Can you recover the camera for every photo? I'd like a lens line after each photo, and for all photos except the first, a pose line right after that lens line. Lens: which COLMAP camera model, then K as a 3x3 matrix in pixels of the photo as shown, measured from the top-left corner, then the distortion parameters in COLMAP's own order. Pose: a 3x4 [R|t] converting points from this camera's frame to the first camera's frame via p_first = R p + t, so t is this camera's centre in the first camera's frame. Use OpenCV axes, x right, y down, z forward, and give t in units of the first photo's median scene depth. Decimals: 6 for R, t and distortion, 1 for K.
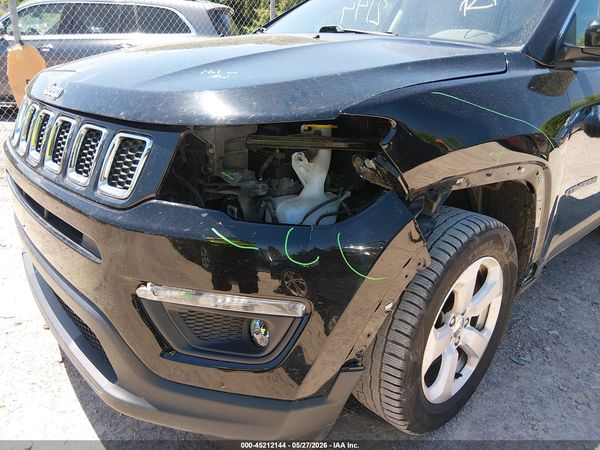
lens RADIAL K [[461.0, 0, 297.7], [0, 461.0, 225.0], [0, 0, 1]] dist [0.032917, -0.050521]
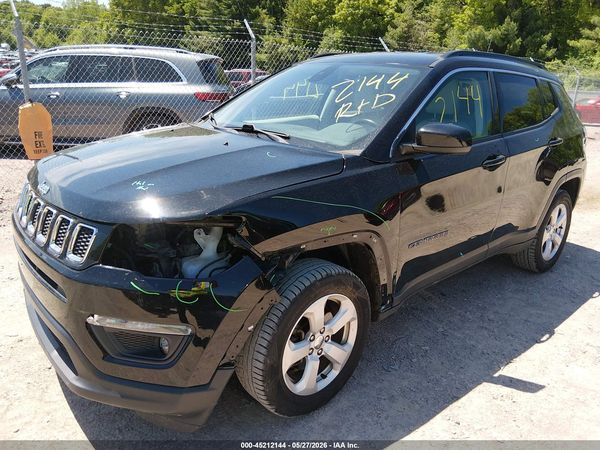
lens RADIAL K [[461.0, 0, 299.4], [0, 461.0, 226.0], [0, 0, 1]] dist [0.032917, -0.050521]
pose [[0.999888, -0.002763, -0.014740, 0.372873], [0.002175, 0.999207, -0.039755, -0.105966], [0.014838, 0.039718, 0.999101, -0.563871]]
